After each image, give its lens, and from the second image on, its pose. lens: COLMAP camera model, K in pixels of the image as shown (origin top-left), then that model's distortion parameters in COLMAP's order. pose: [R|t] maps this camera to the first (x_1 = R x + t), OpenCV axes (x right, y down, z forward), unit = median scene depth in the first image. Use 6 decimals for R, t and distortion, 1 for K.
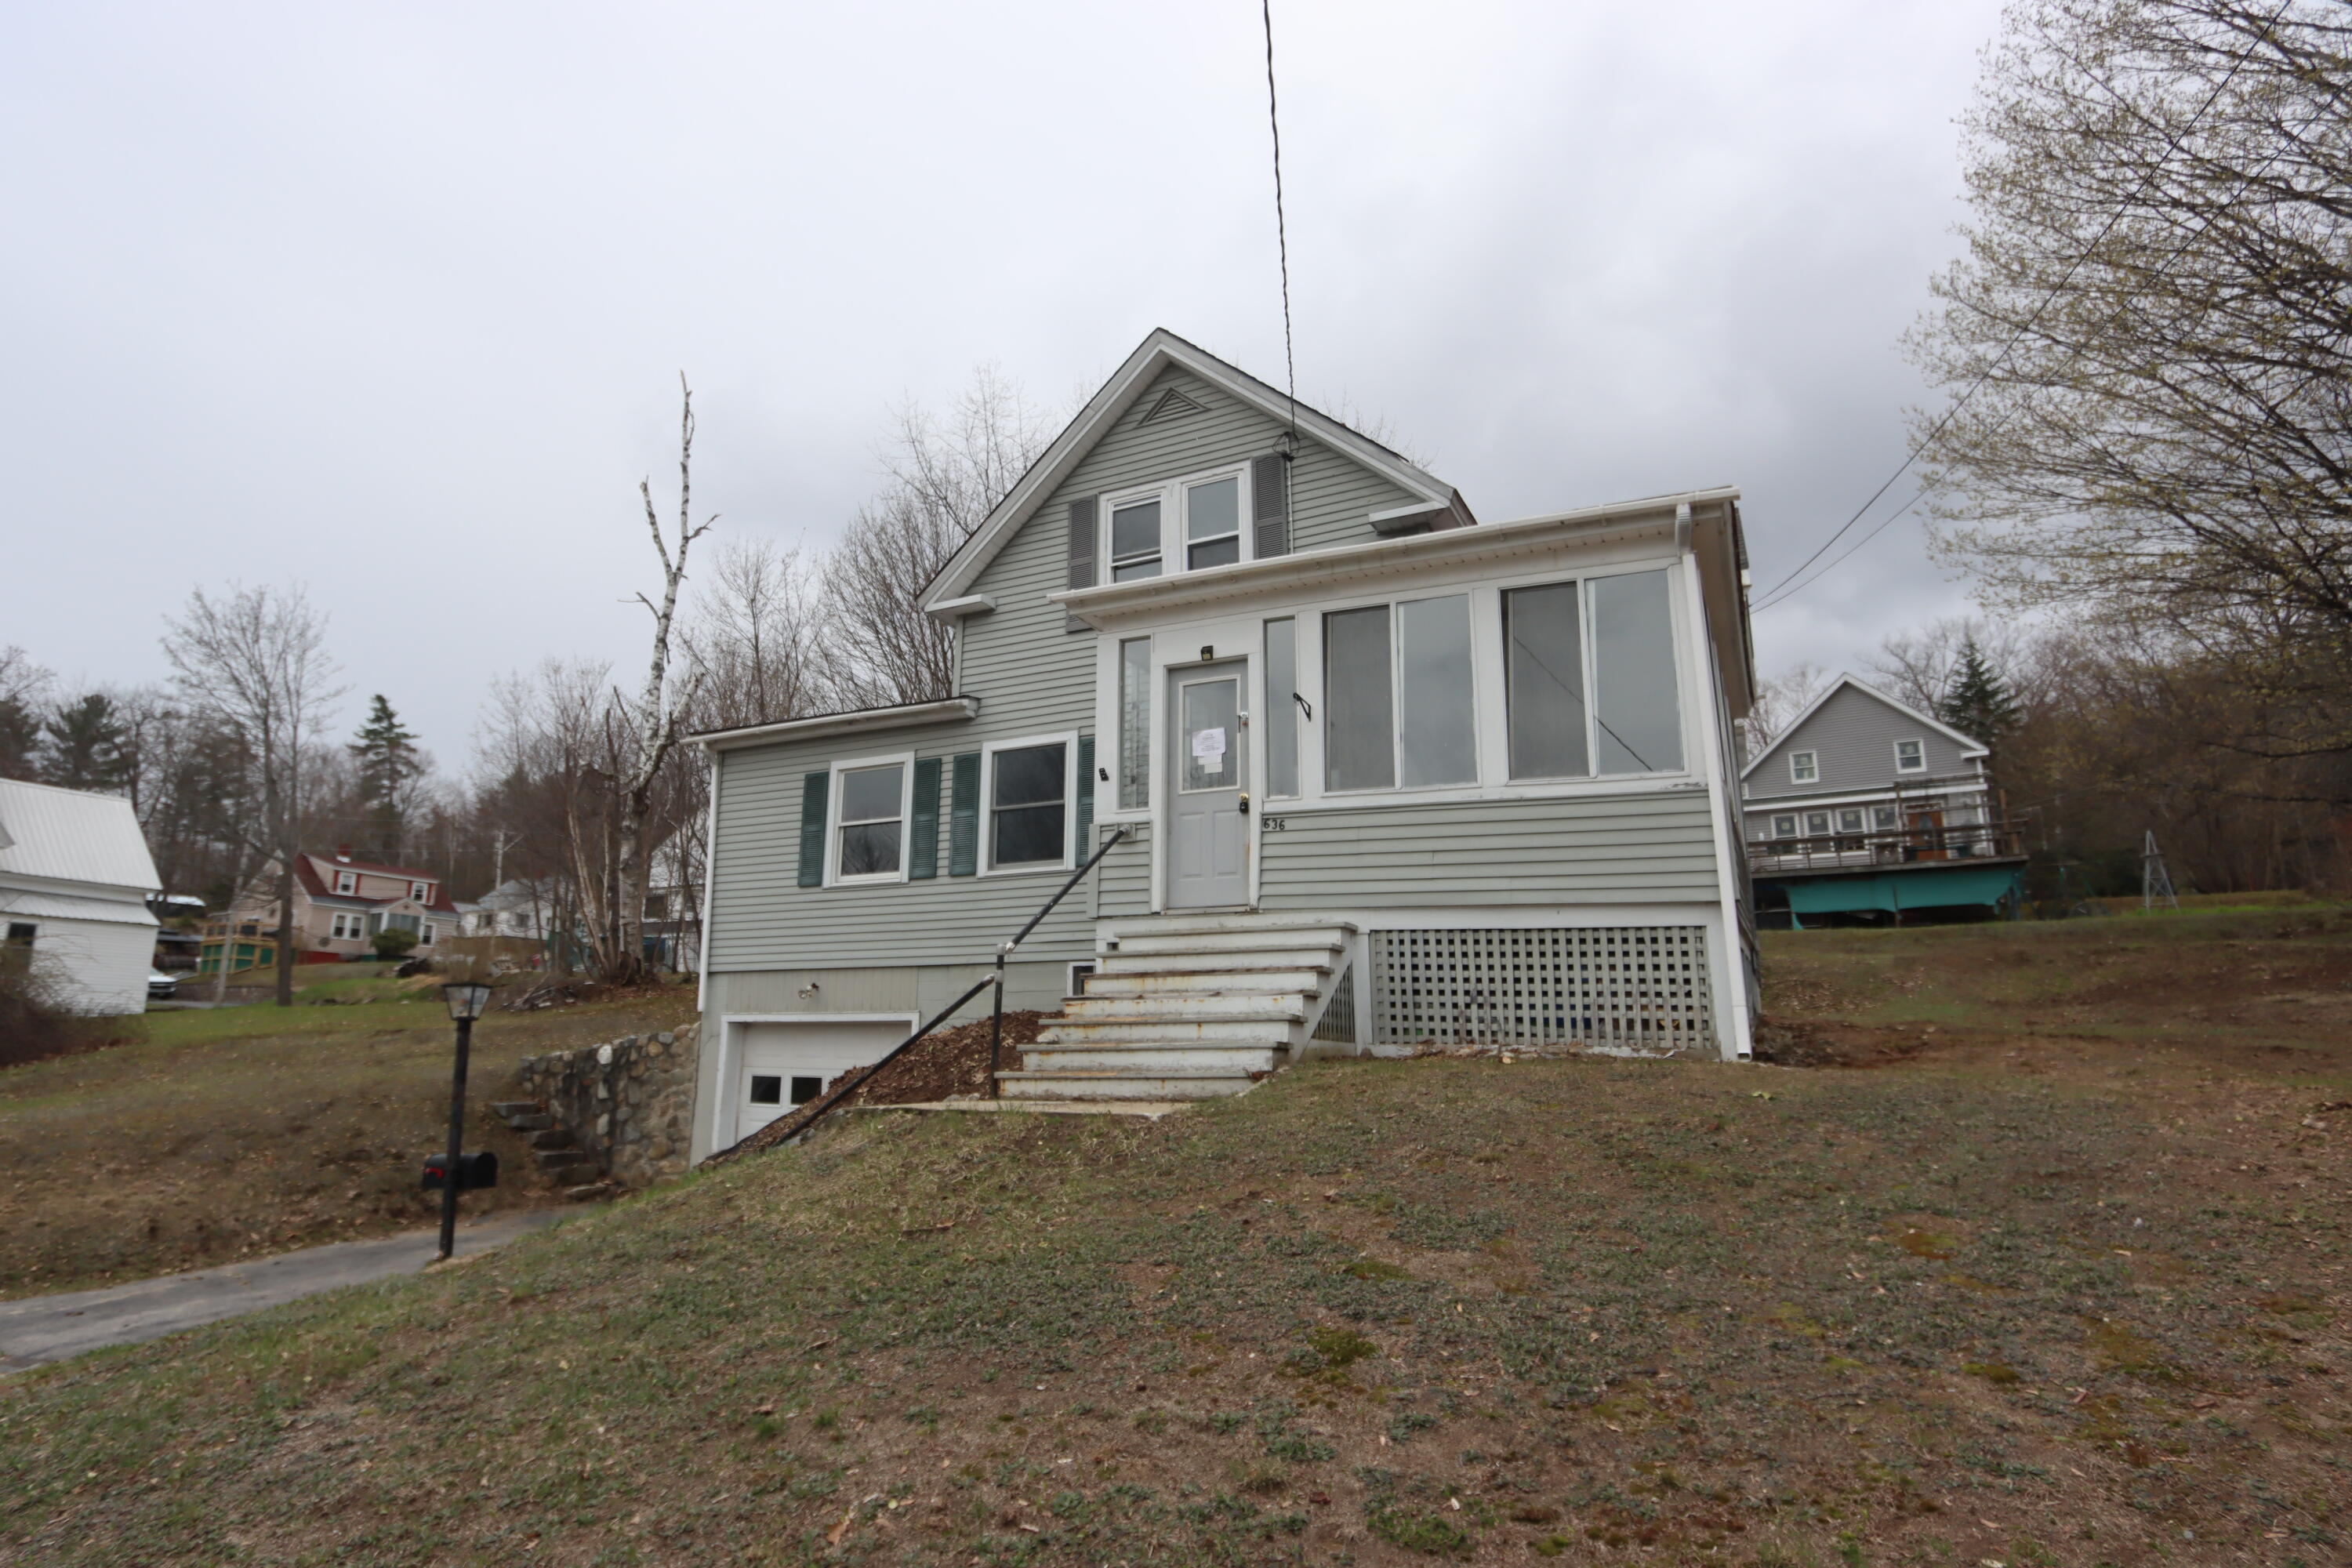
lens RADIAL K [[1233.6, 0, 1152.8], [0, 1233.6, 783.0], [0, 0, 1]] dist [-0.008492, 0.000340]
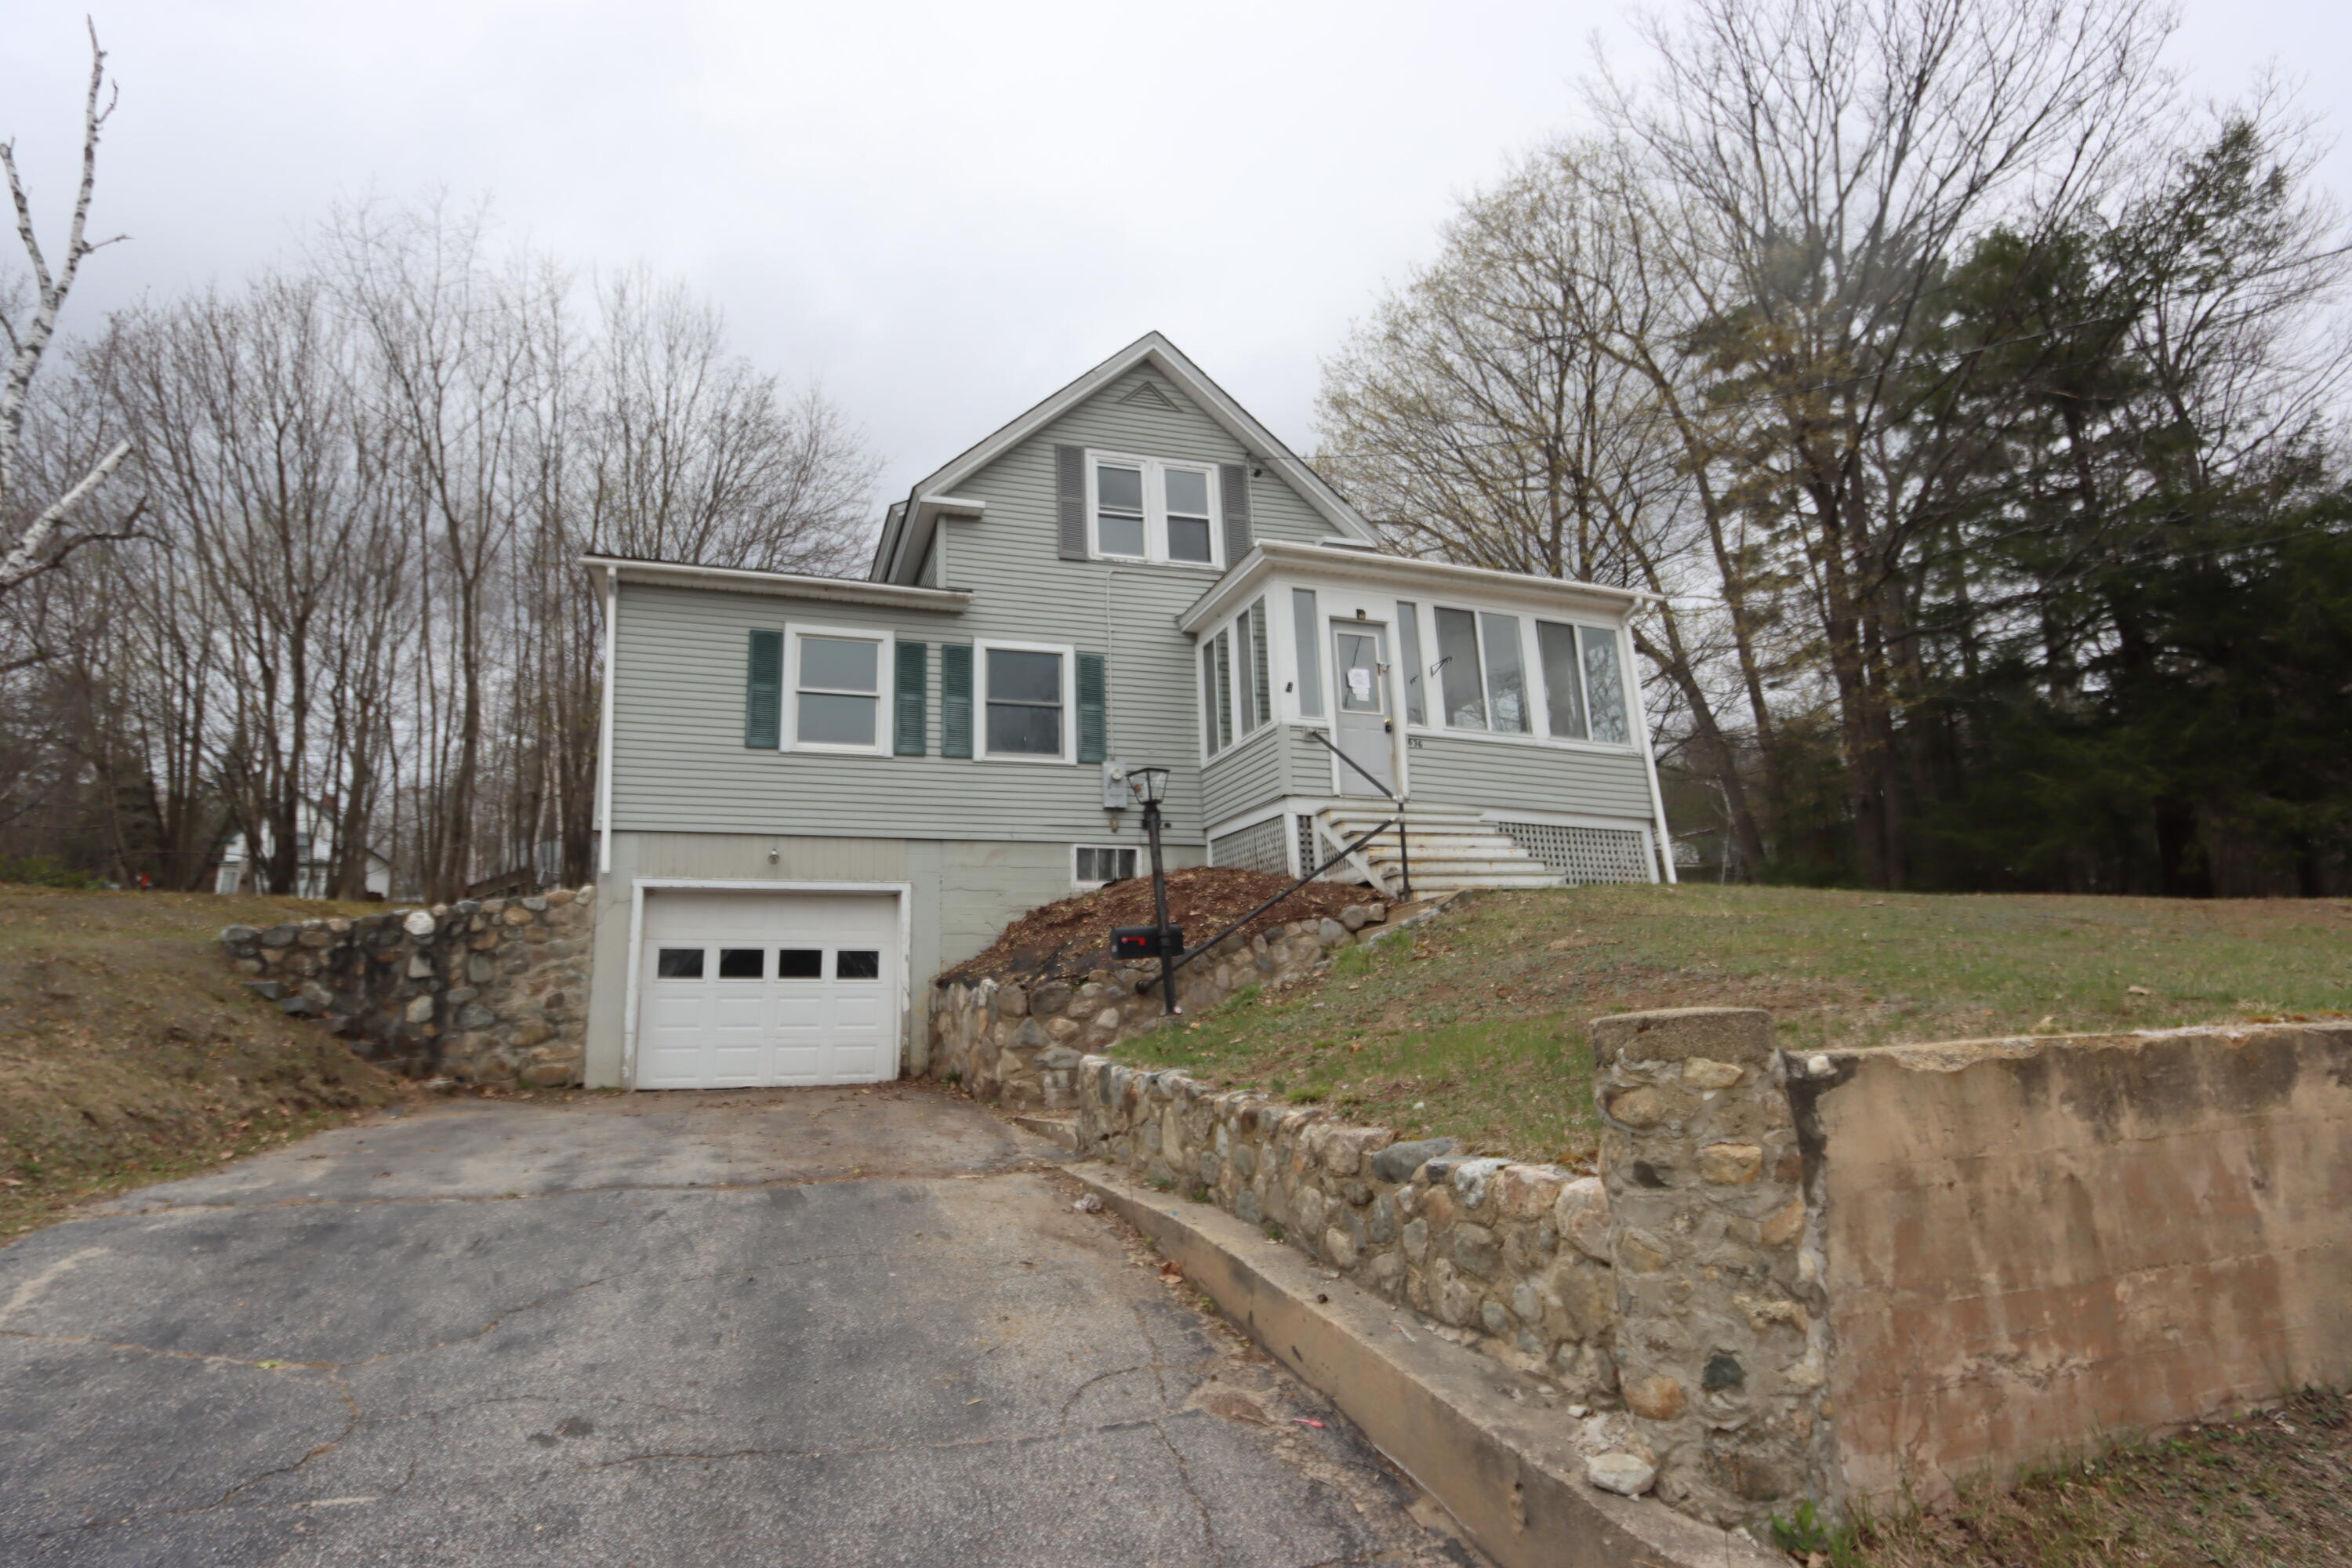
lens RADIAL K [[1208.2, 0, 1149.1], [0, 1208.2, 780.8], [0, 0, 1]] dist [-0.015195, 0.002051]
pose [[0.704427, 0.128797, 0.697993, -0.703257], [-0.119730, 0.990868, -0.062005, 0.129169], [-0.699605, -0.039893, 0.713415, 0.133491]]
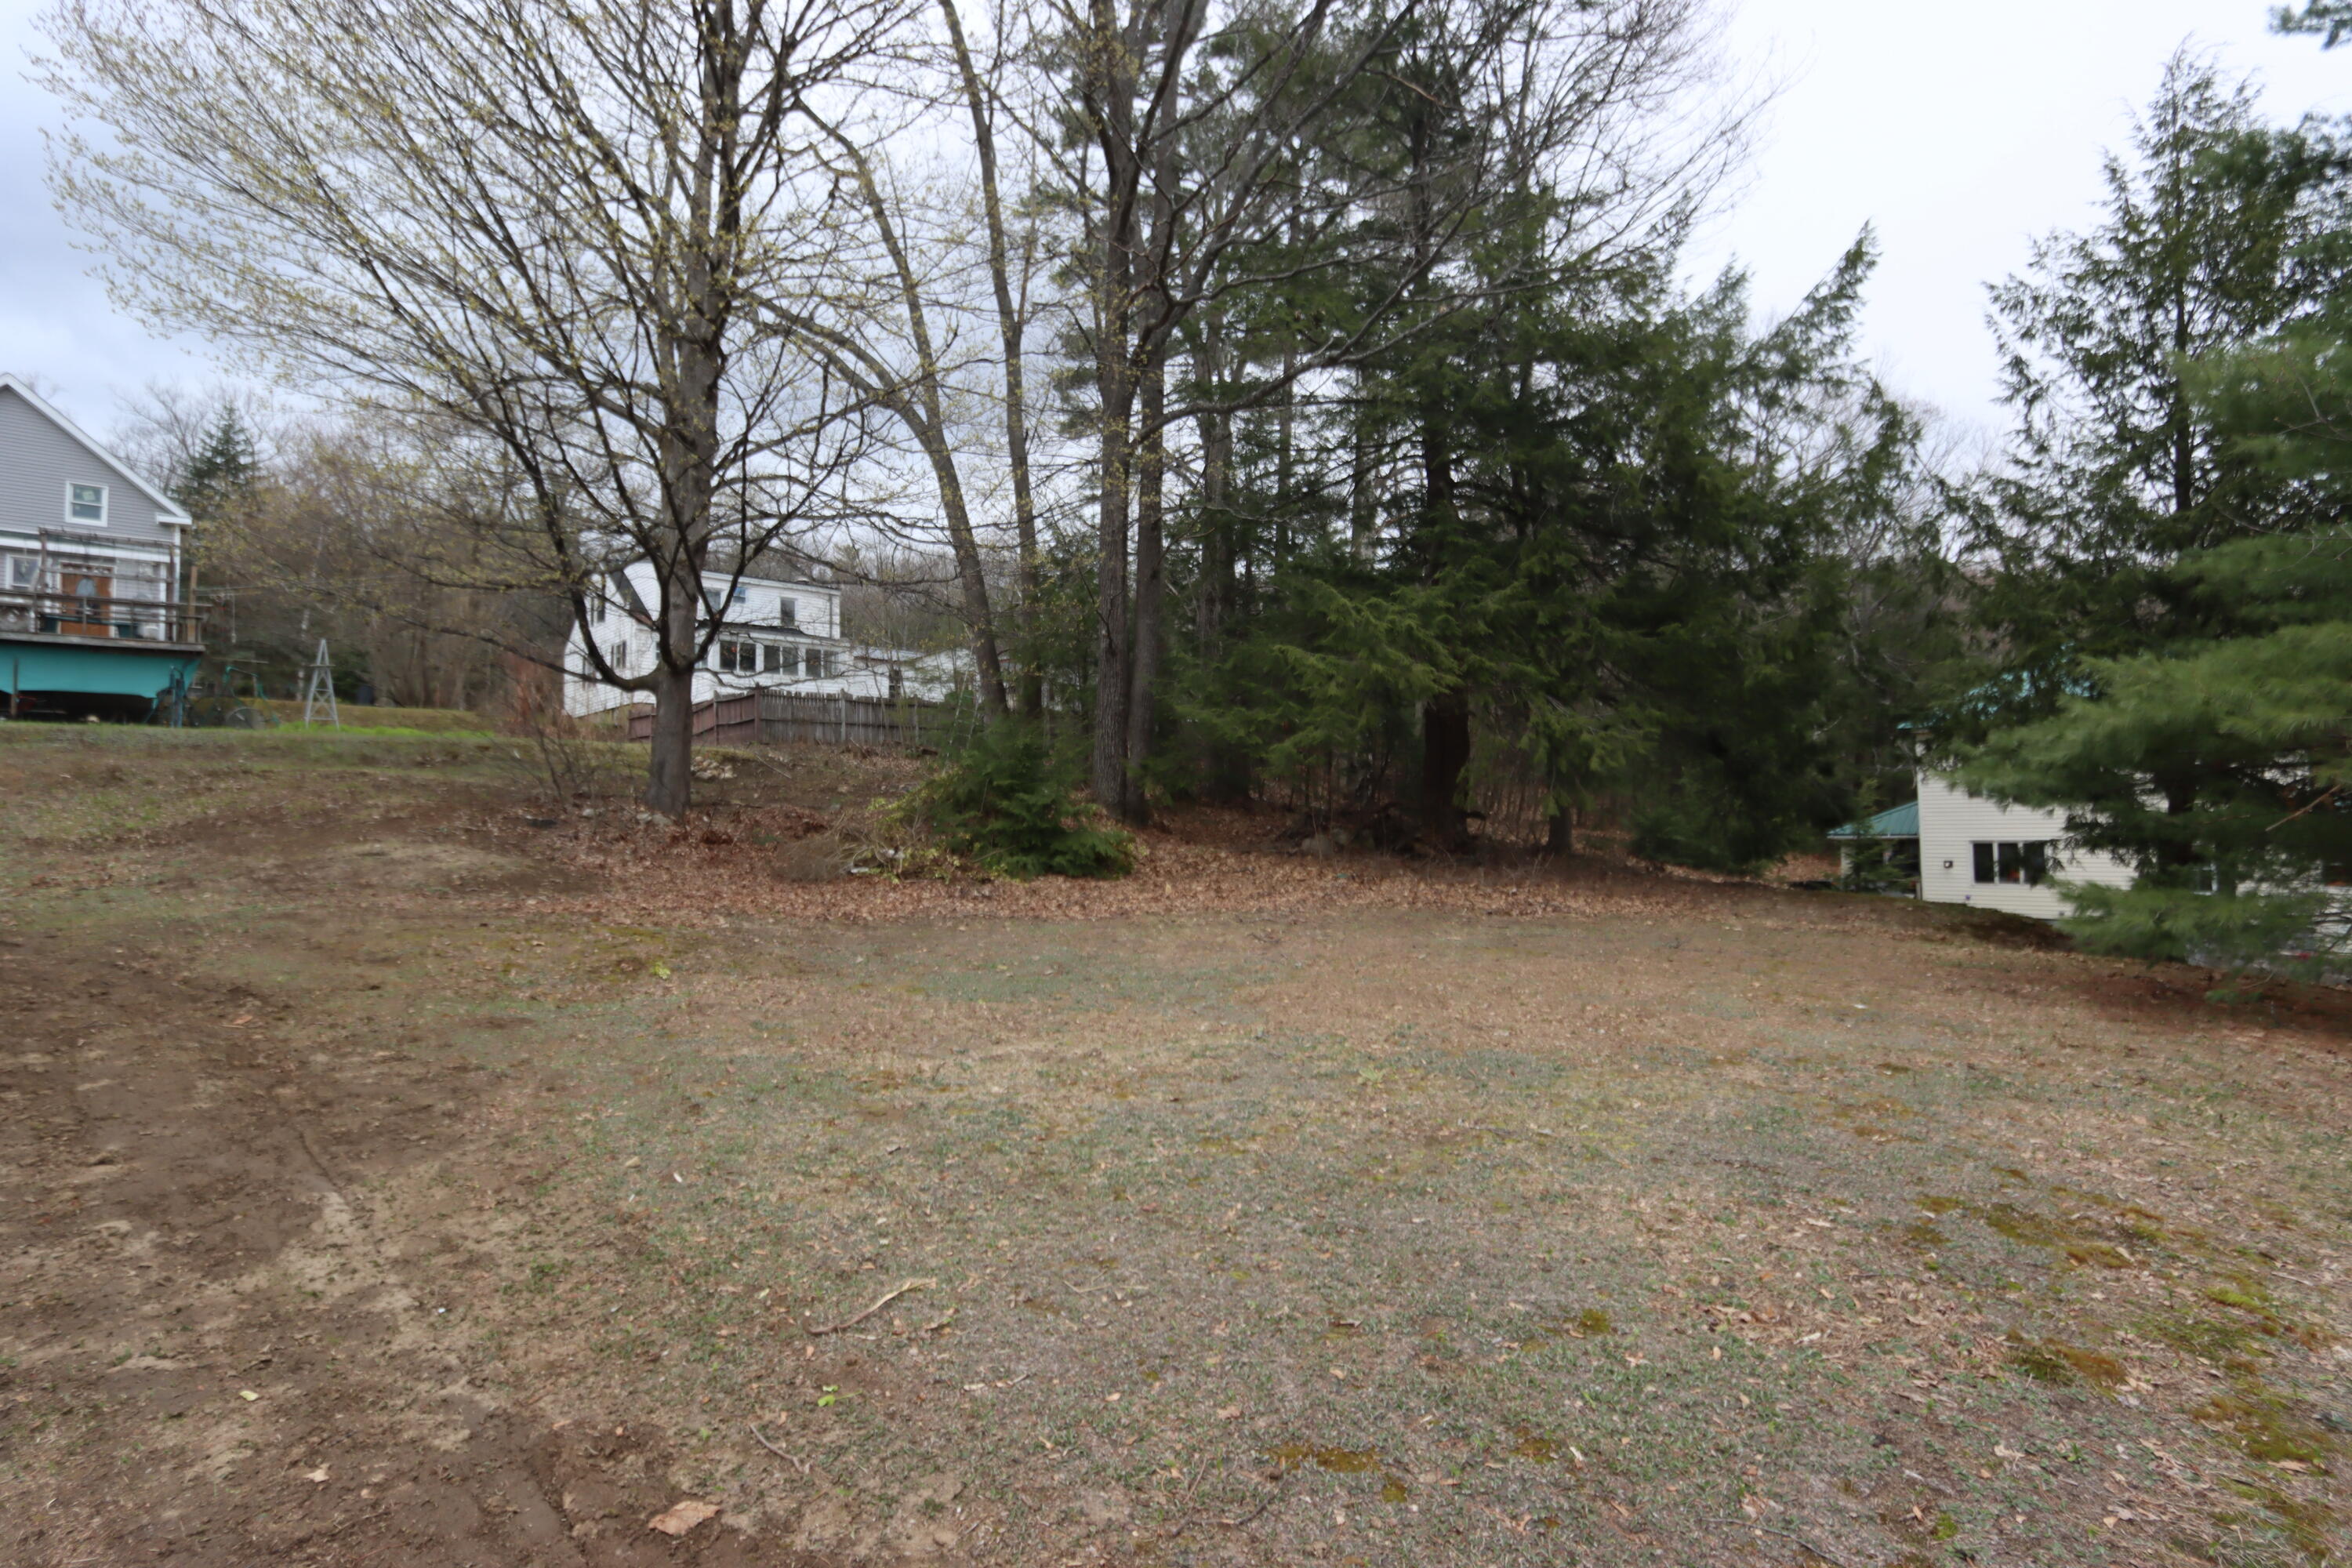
lens RADIAL K [[1131.9, 0, 1163.2], [0, 1131.9, 780.6], [0, 0, 1]] dist [-0.022563, 0.008569]
pose [[0.286664, 0.025532, 0.957691, 0.338635], [-0.193729, 0.980538, 0.031848, -0.010499], [-0.938239, -0.194663, 0.286032, 0.262305]]
